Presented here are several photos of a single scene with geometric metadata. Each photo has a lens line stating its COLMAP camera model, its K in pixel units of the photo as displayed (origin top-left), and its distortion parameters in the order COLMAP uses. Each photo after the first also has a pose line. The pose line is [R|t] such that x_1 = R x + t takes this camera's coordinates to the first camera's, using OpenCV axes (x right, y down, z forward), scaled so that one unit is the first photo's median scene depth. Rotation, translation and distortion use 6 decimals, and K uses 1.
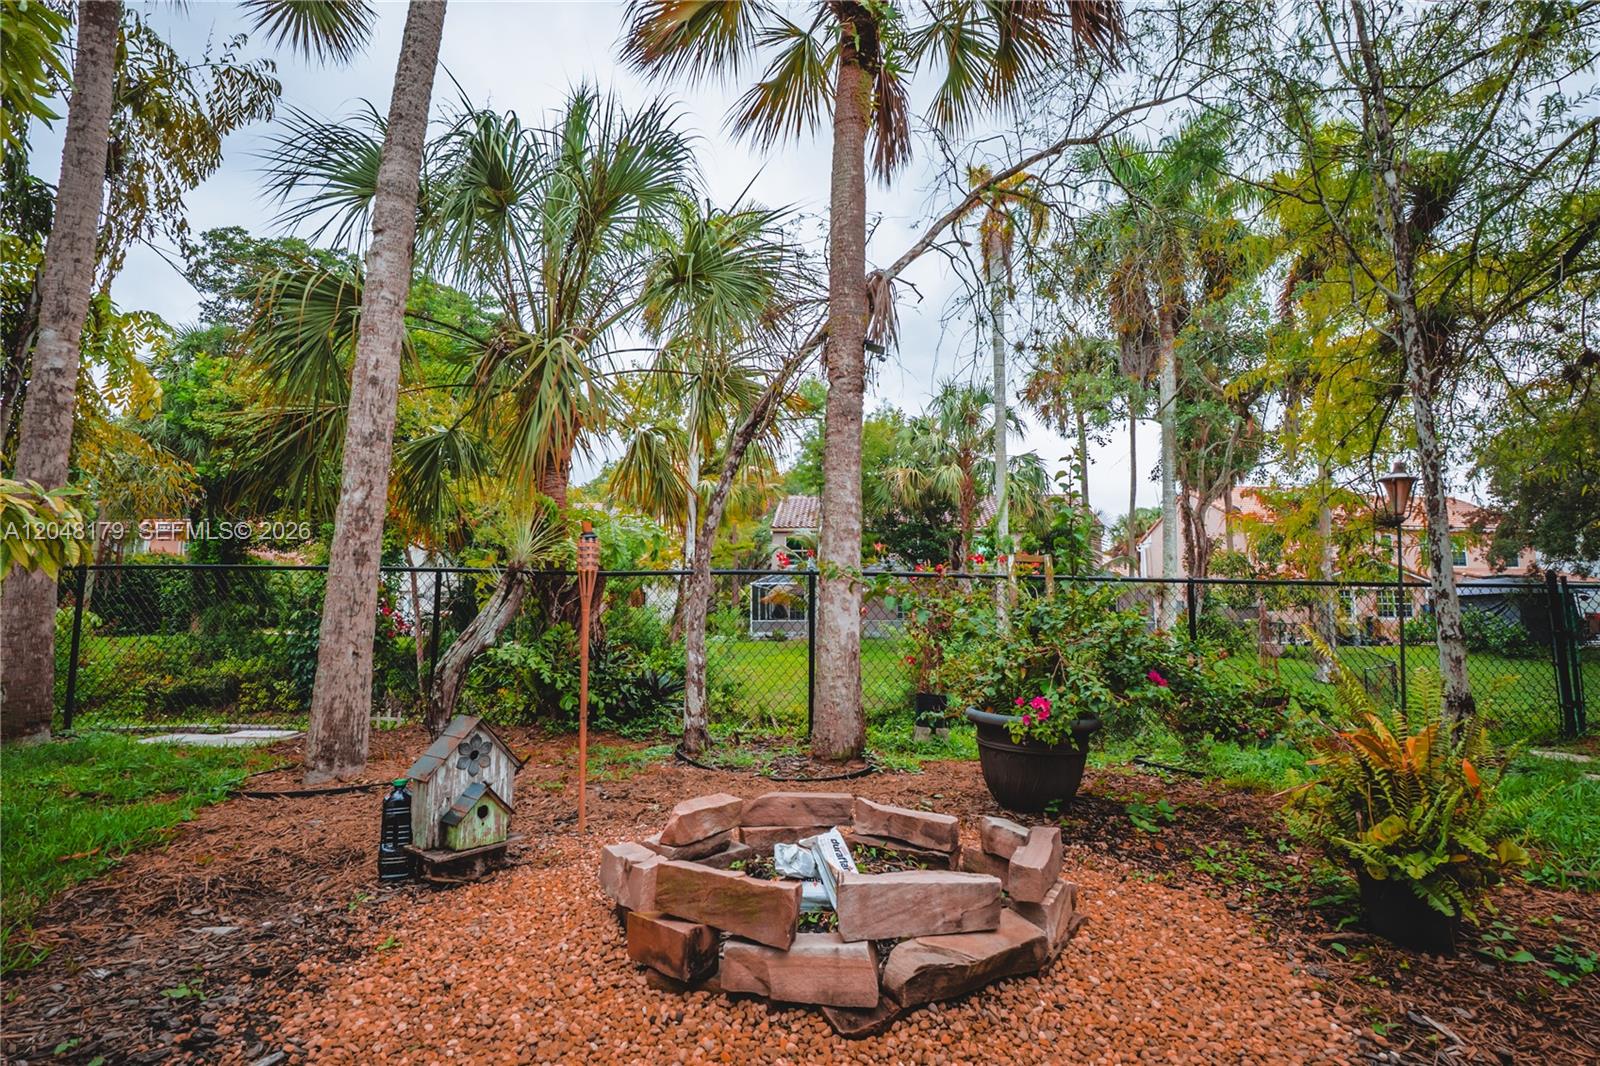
lens RADIAL K [[770.2, 0, 796.4], [0, 770.2, 526.6], [0, 0, 1]] dist [-0.038135, 0.006930]
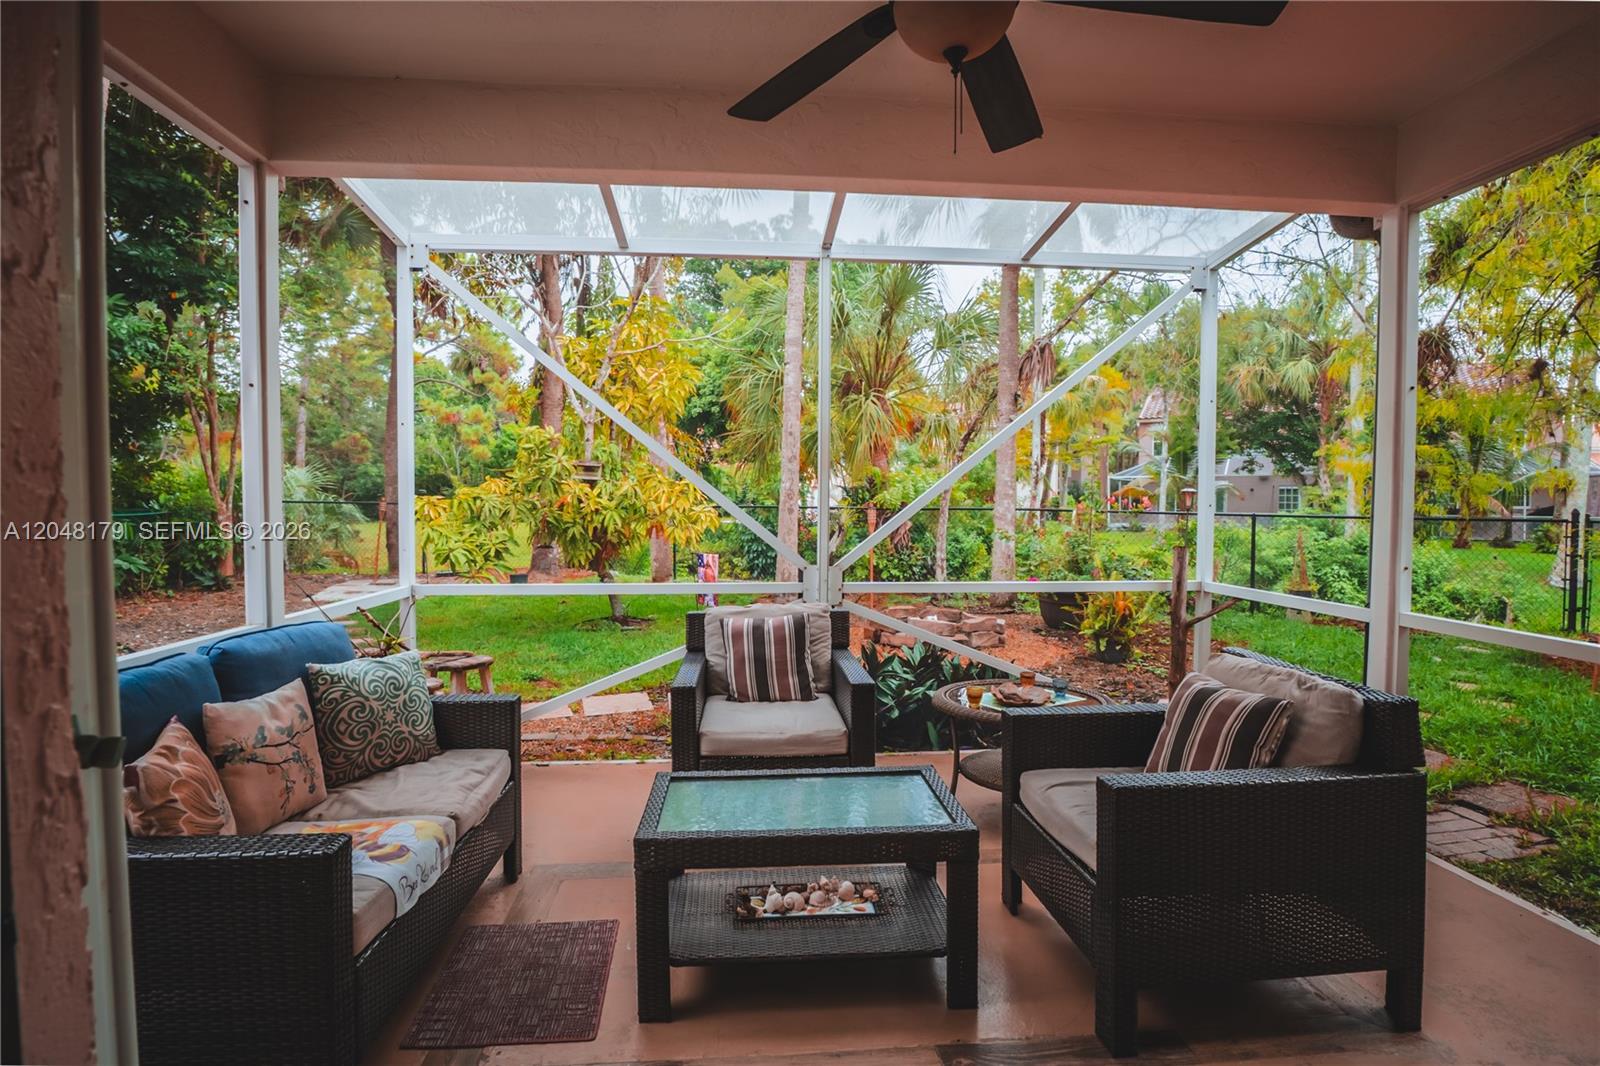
lens RADIAL K [[770.2, 0, 800.7], [0, 770.2, 533.2], [0, 0, 1]] dist [-0.038135, 0.006930]
pose [[0.881002, 0.014262, -0.472897, 0.443783], [0.060667, 0.987888, 0.142815, -0.174051], [0.469206, -0.154510, 0.869467, -0.813857]]
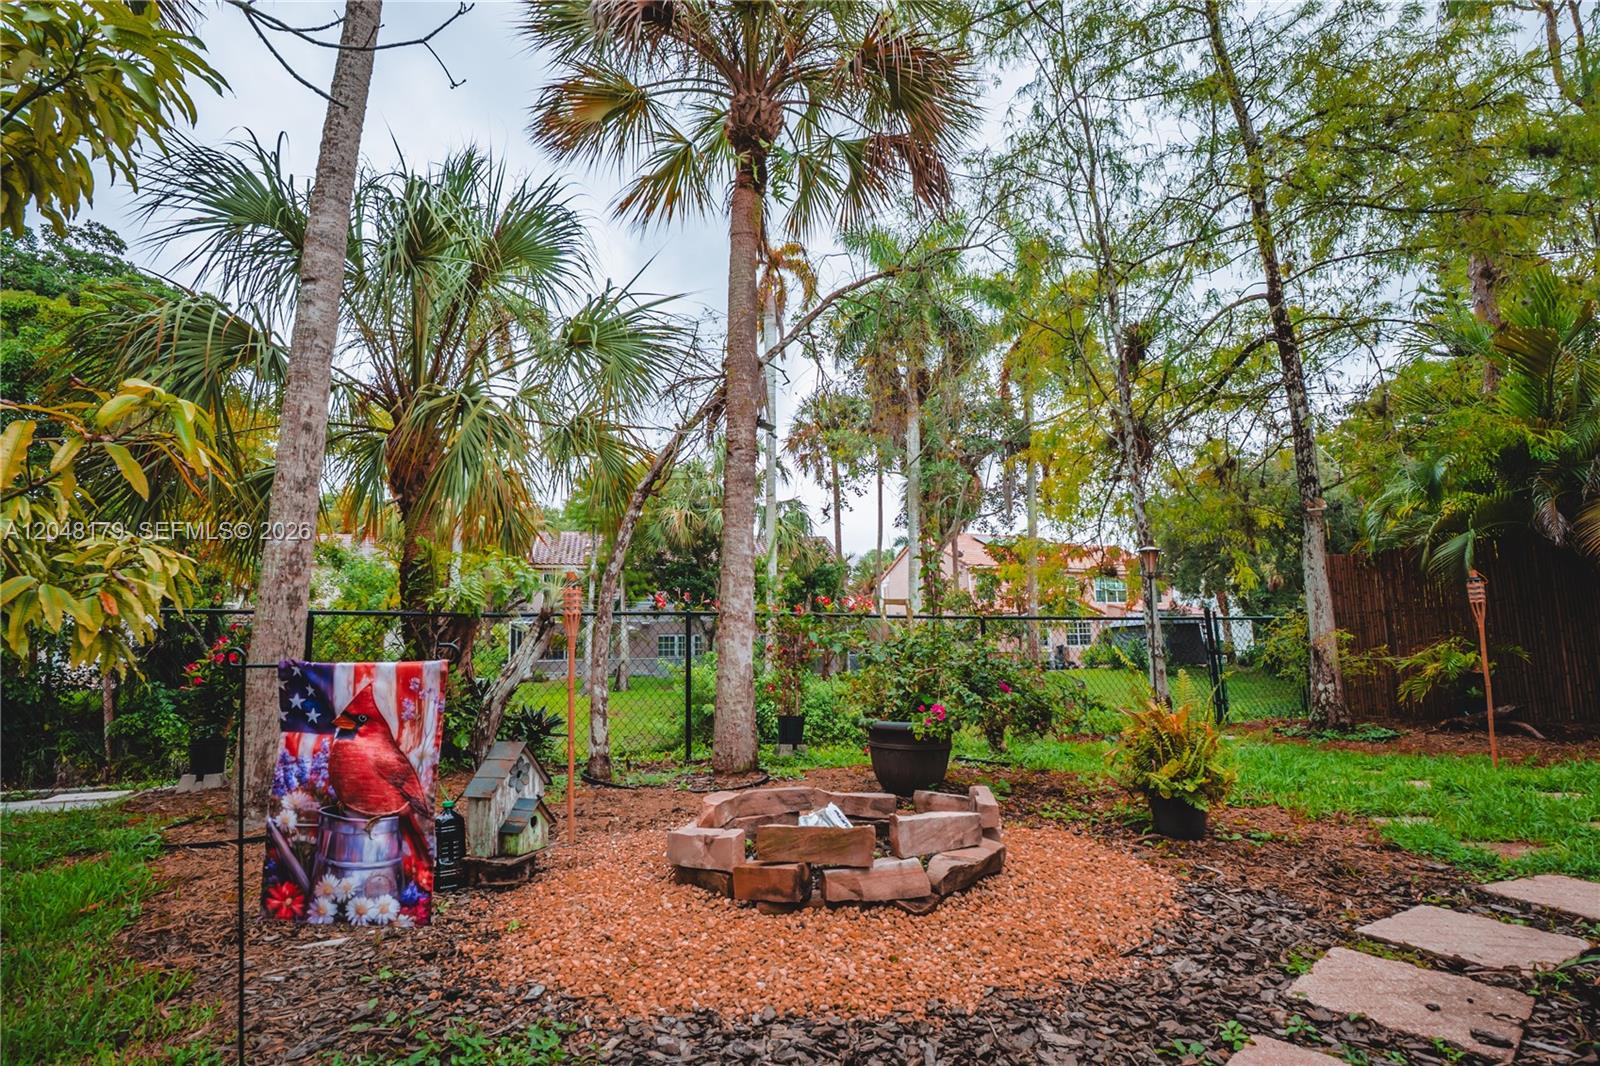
lens RADIAL K [[770.2, 0, 798.7], [0, 770.2, 527.2], [0, 0, 1]] dist [-0.038135, 0.006930]
pose [[0.945707, 0.028103, 0.323803, -0.199655], [-0.012749, 0.998696, -0.049445, -0.012494], [-0.324771, 0.042632, 0.944832, -0.125856]]
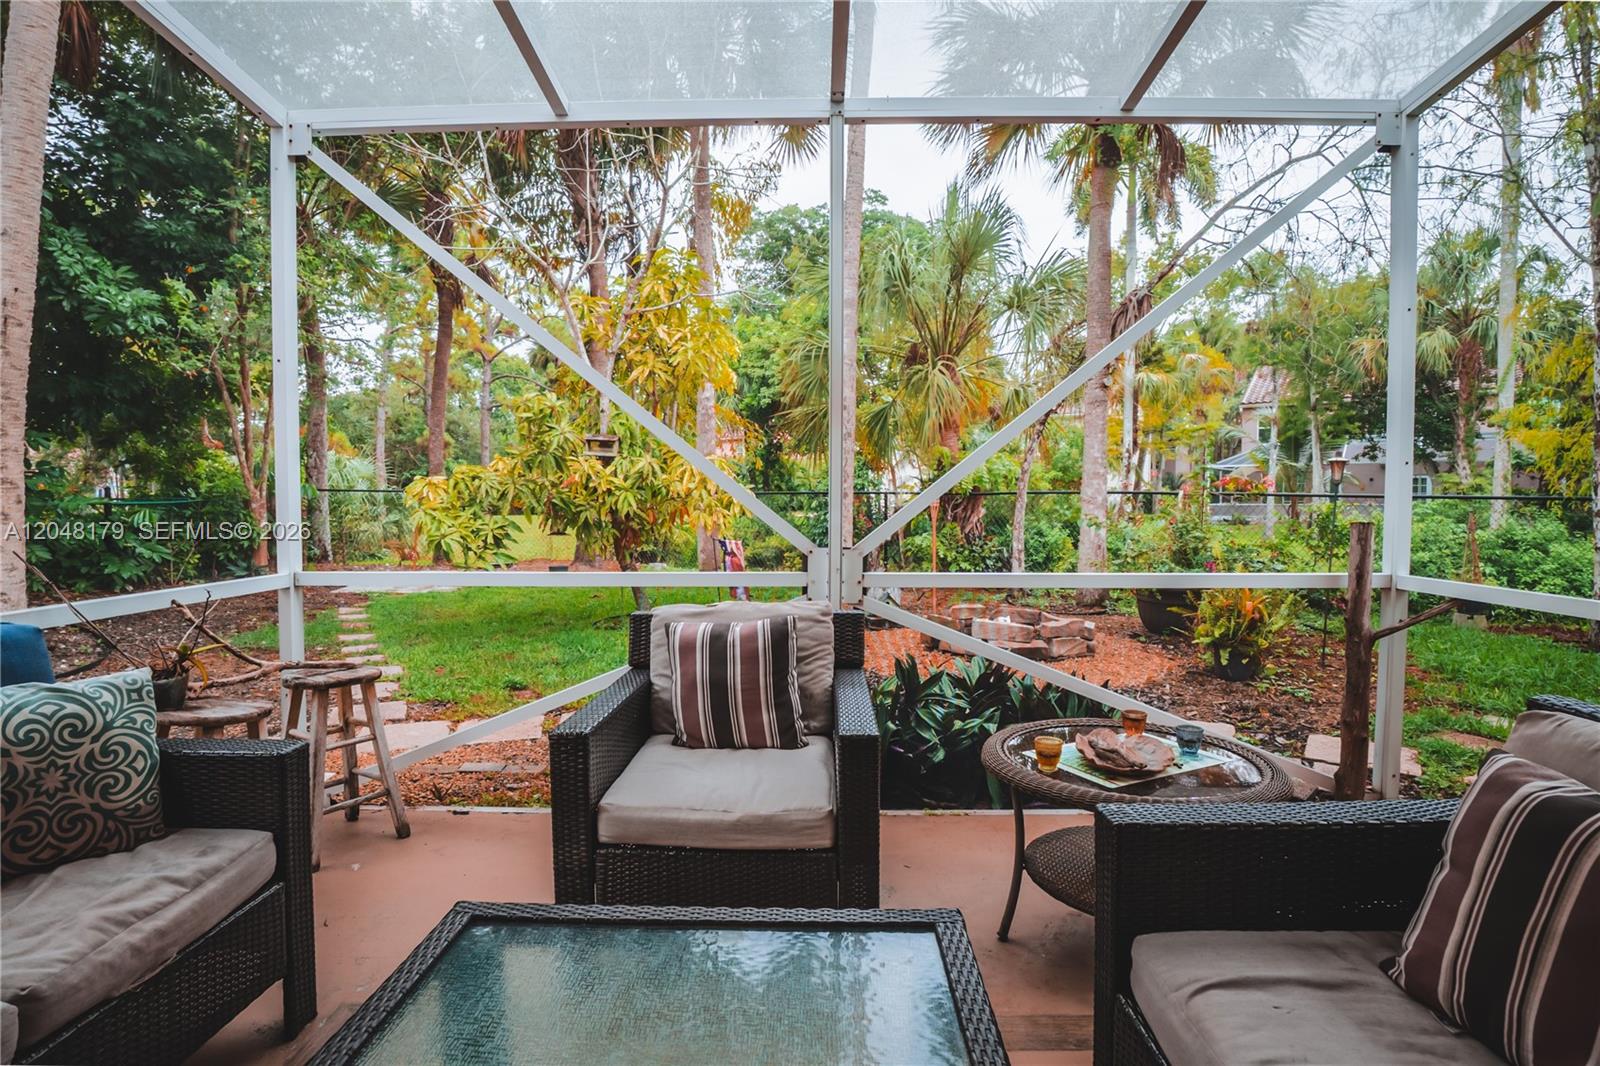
lens RADIAL K [[770.2, 0, 801.4], [0, 770.2, 533.1], [0, 0, 1]] dist [-0.038135, 0.006930]
pose [[0.827469, 0.017407, -0.561241, 0.390327], [0.074996, 0.987138, 0.141187, -0.122739], [0.556480, -0.158919, 0.815521, -0.605572]]
